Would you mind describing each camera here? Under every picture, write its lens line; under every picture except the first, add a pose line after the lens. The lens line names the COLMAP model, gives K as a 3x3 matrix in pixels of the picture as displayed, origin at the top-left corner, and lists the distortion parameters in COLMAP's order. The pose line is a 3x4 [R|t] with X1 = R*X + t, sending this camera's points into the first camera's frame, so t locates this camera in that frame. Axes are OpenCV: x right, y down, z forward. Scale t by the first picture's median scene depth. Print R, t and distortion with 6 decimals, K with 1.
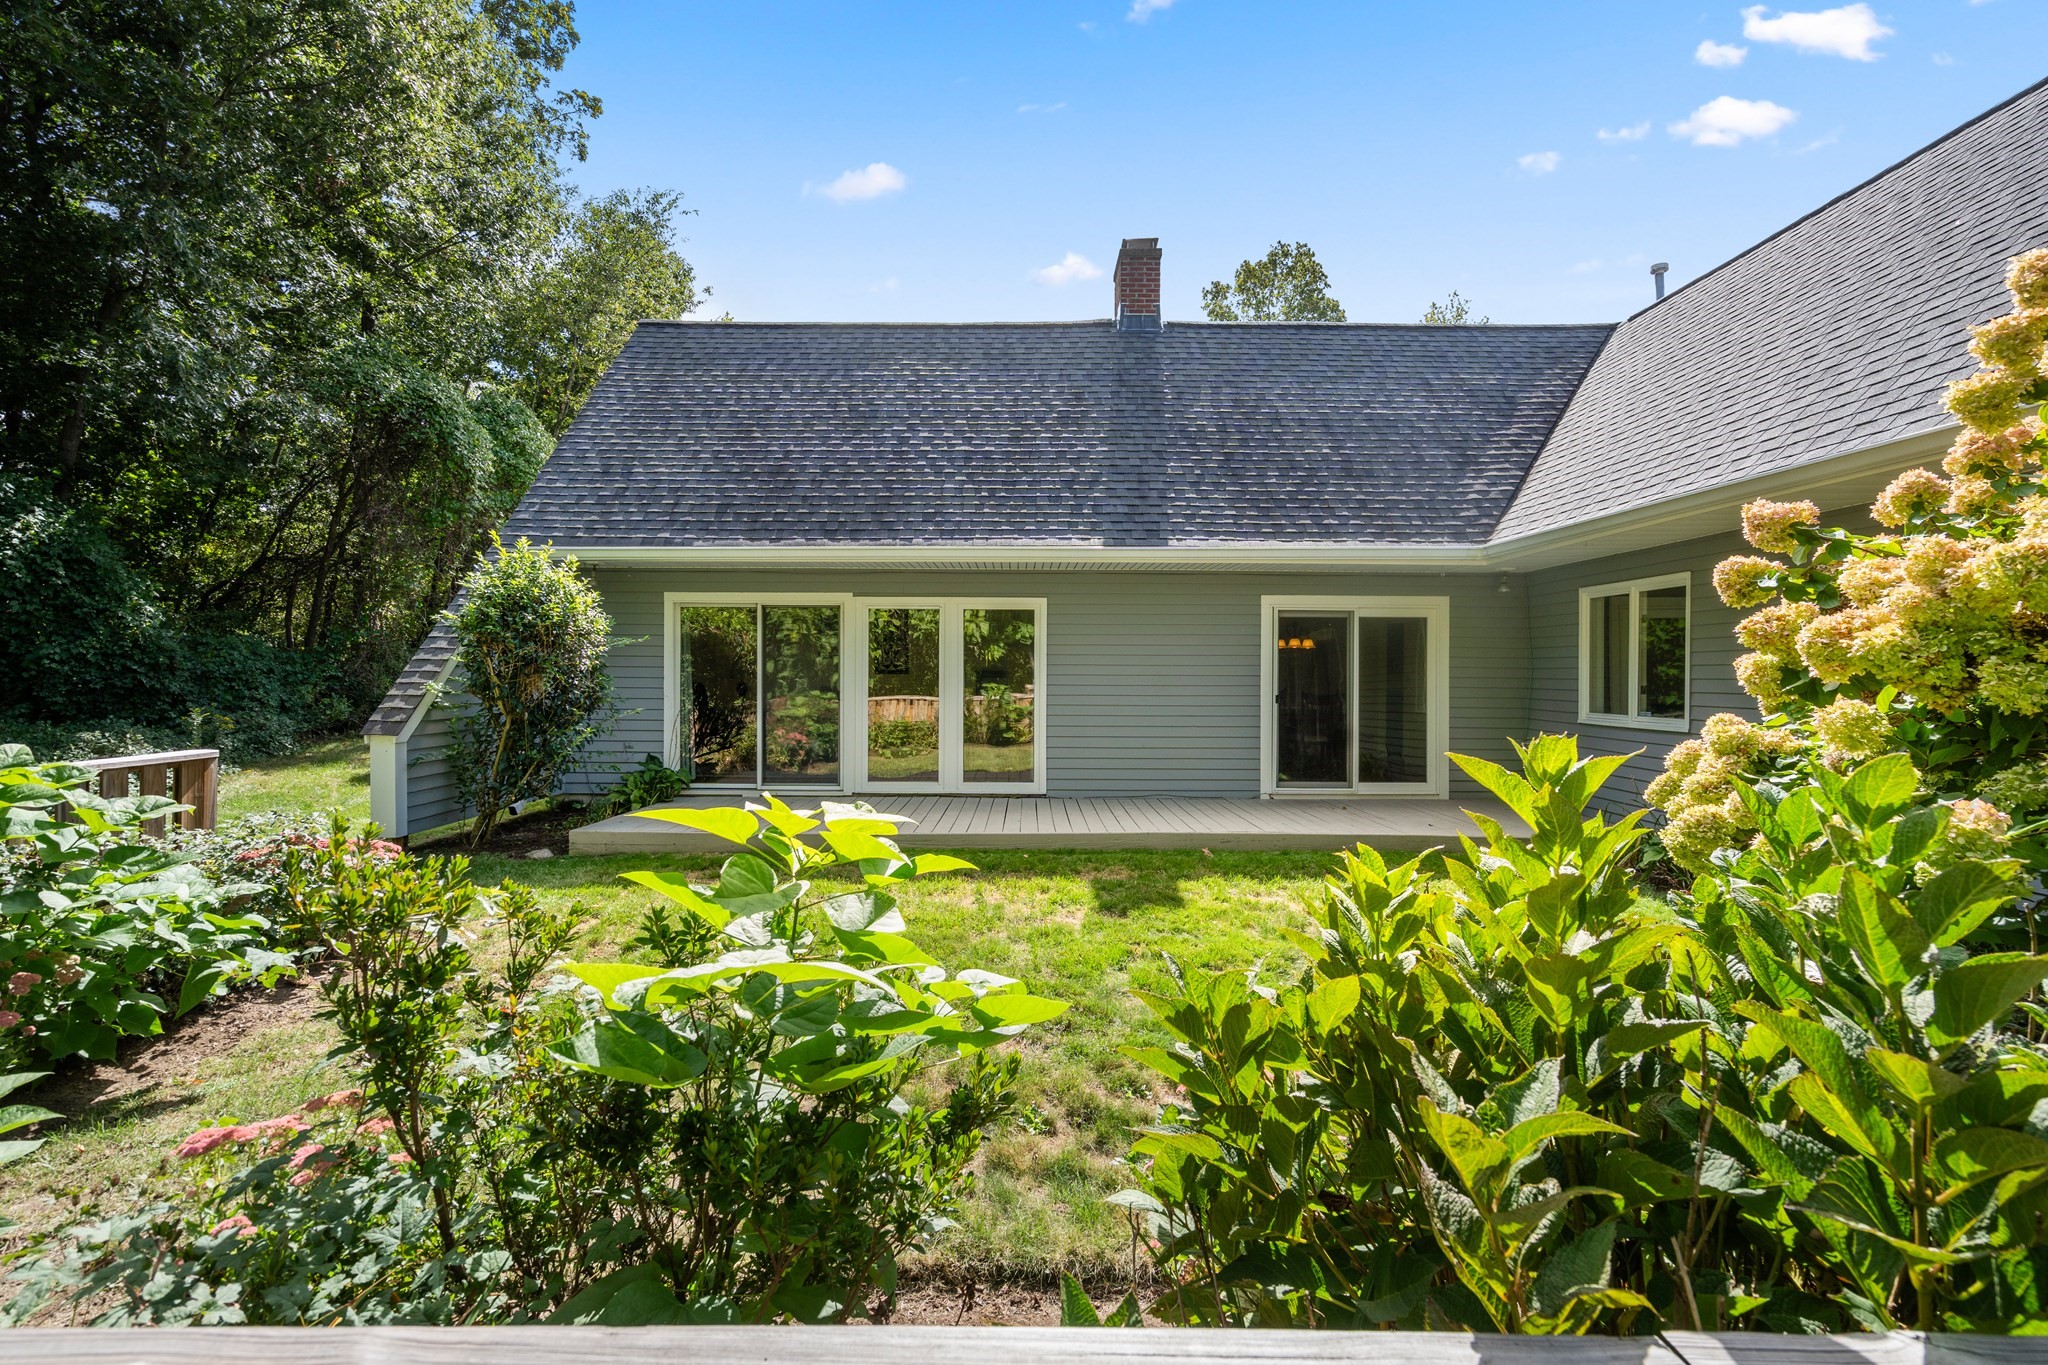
lens RADIAL K [[931.9, 0, 1030.6], [0, 931.9, 679.8], [0, 0, 1]] dist [-0.006619, 0.001362]
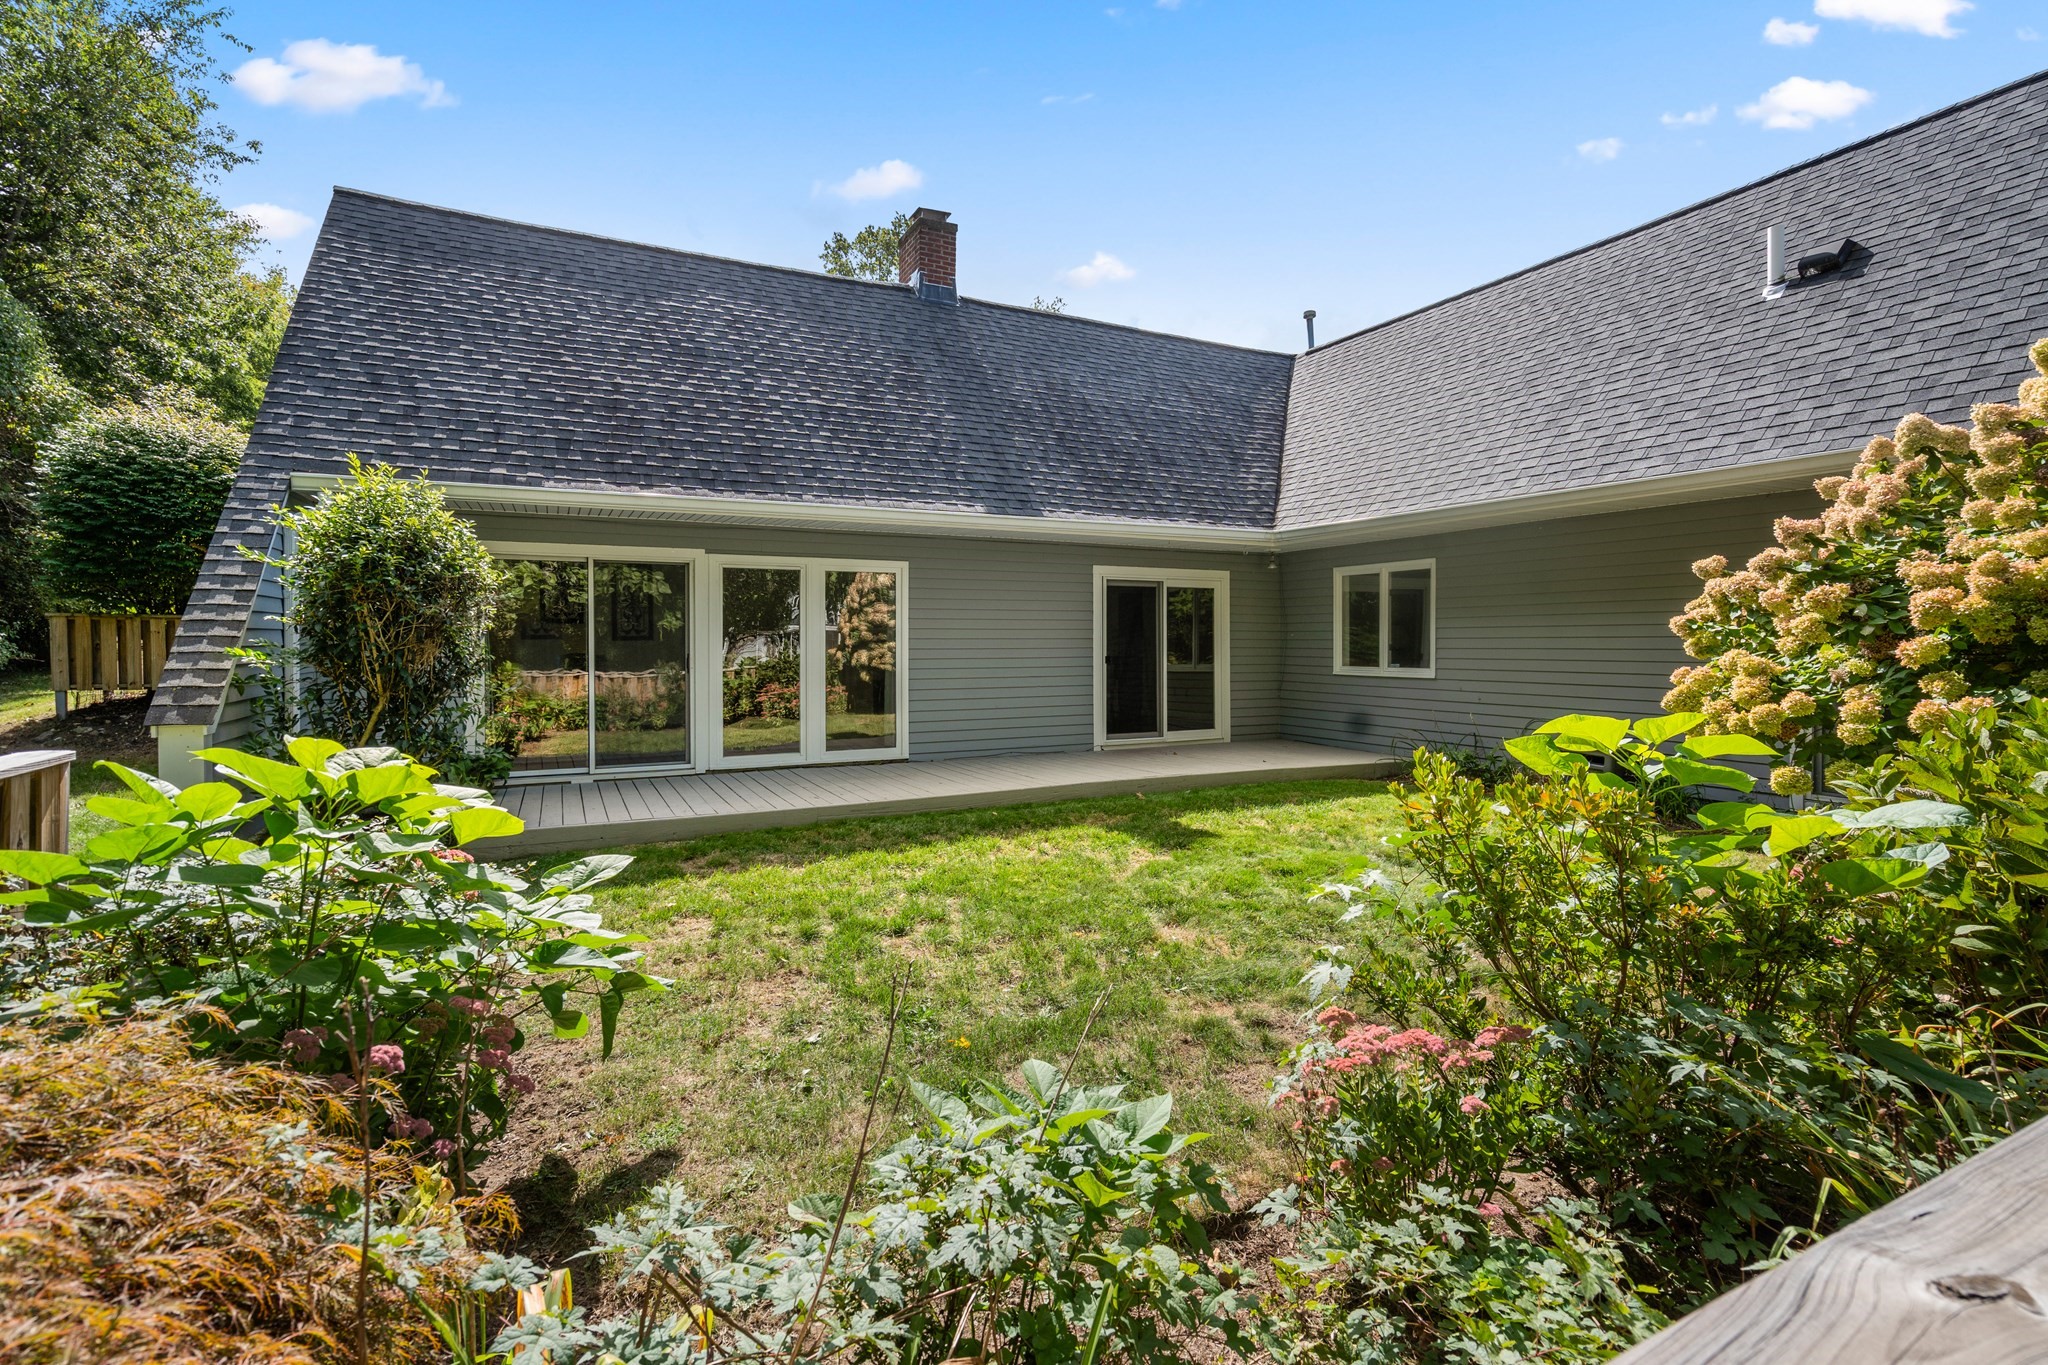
lens RADIAL K [[931.9, 0, 1059.4], [0, 931.9, 657.5], [0, 0, 1]] dist [-0.006619, 0.001362]
pose [[0.892942, -0.014096, 0.449951, -0.286305], [0.009420, 0.999876, 0.012629, 0.003461], [-0.450073, -0.007038, 0.892964, 0.036048]]
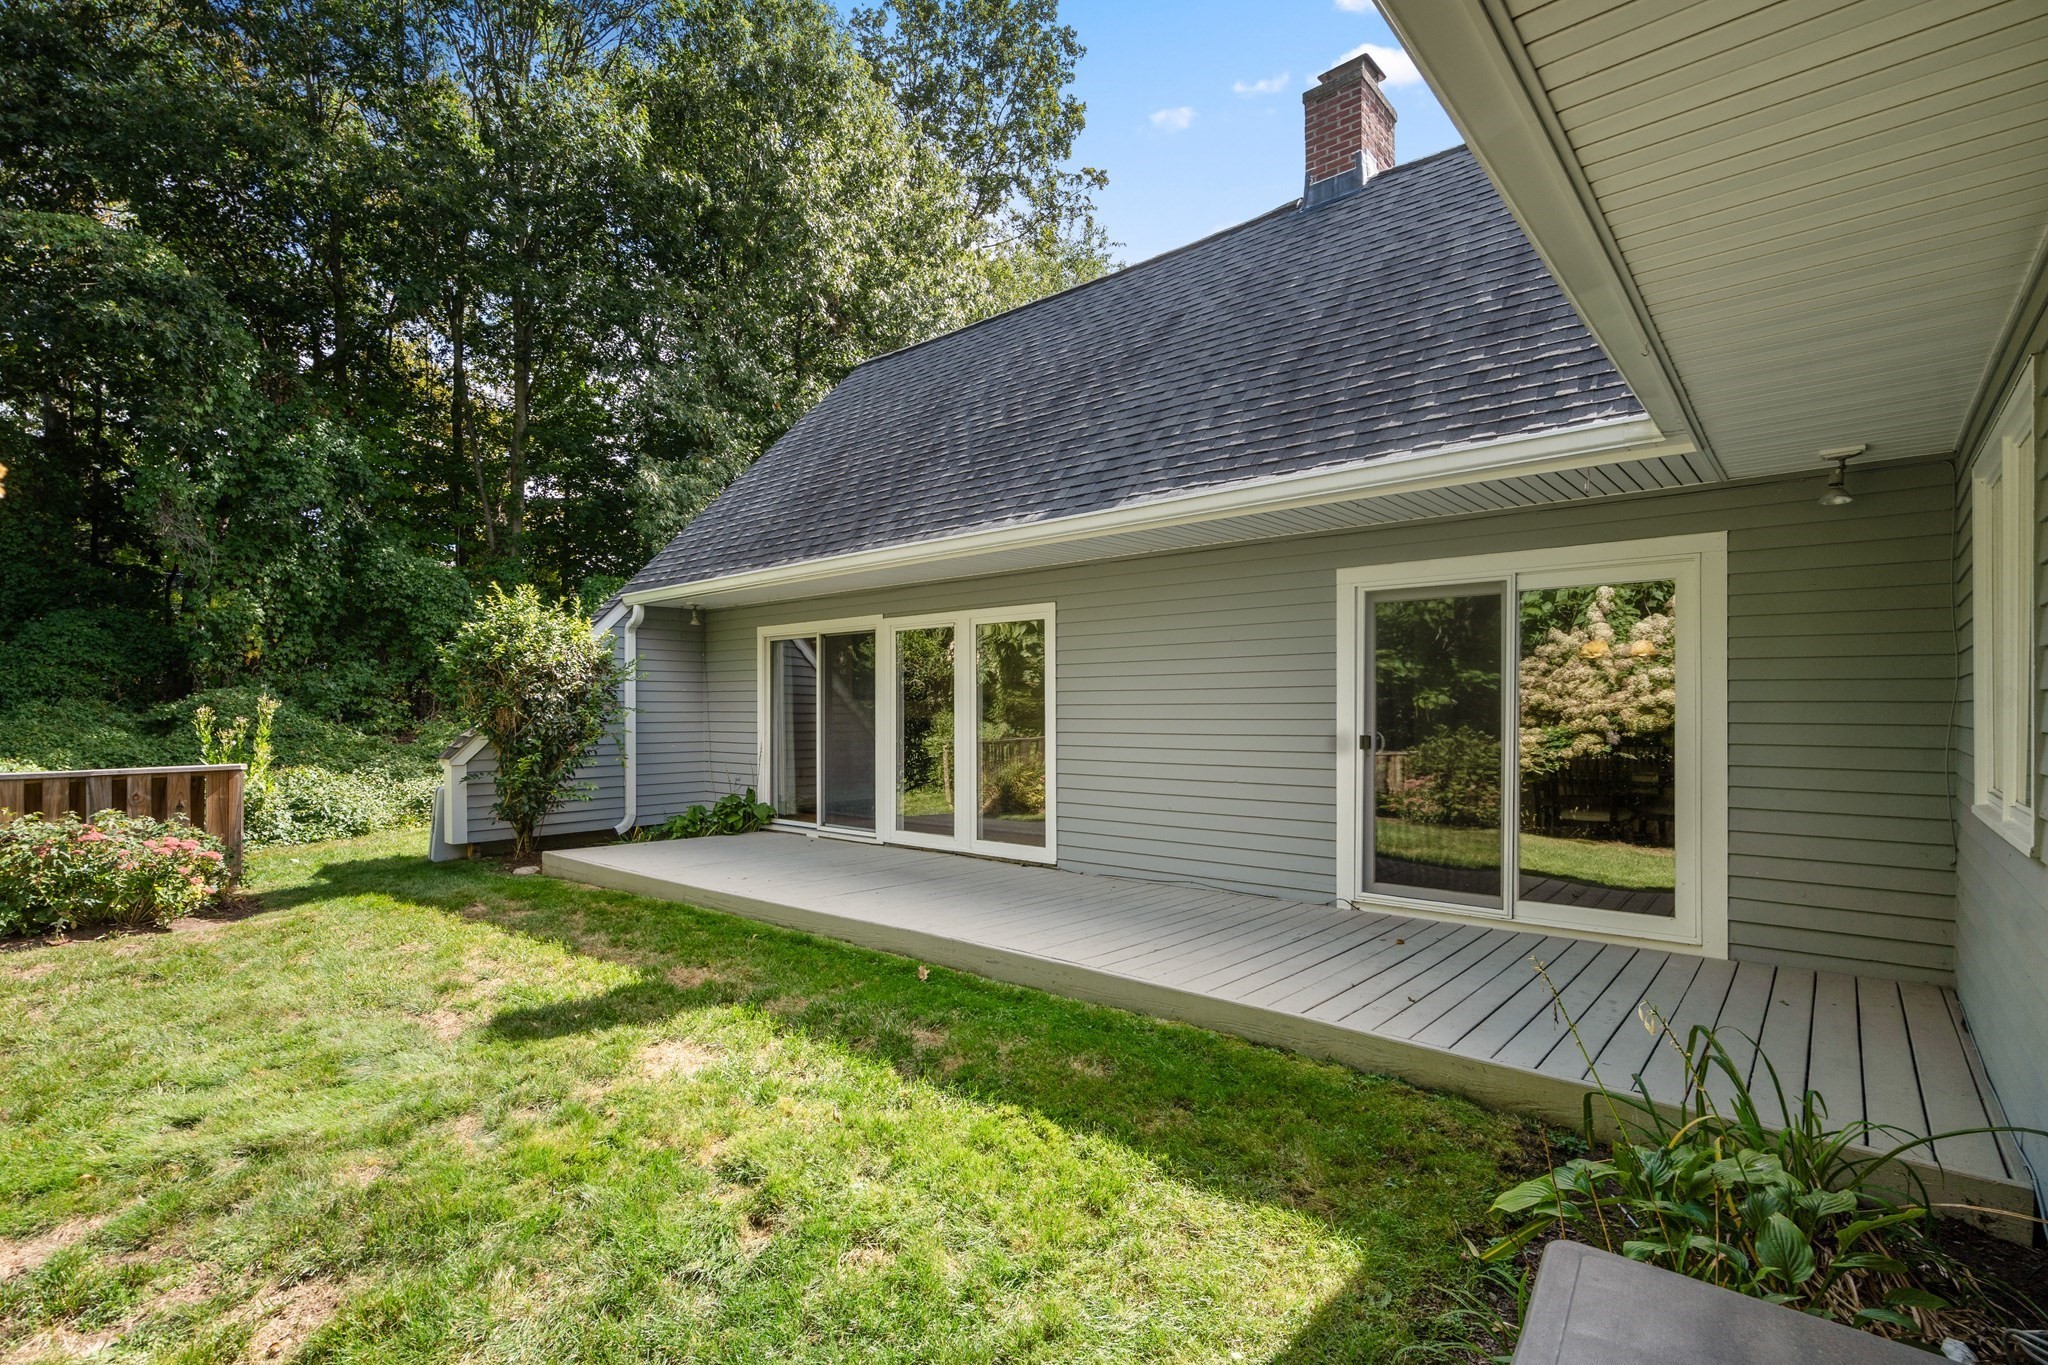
lens RADIAL K [[931.9, 0, 1040.2], [0, 931.9, 725.2], [0, 0, 1]] dist [-0.006619, 0.001362]
pose [[0.770514, 0.003874, -0.637412, 0.485446], [0.001225, 0.999971, 0.007558, 0.004944], [0.637422, -0.006604, 0.770486, 0.416105]]
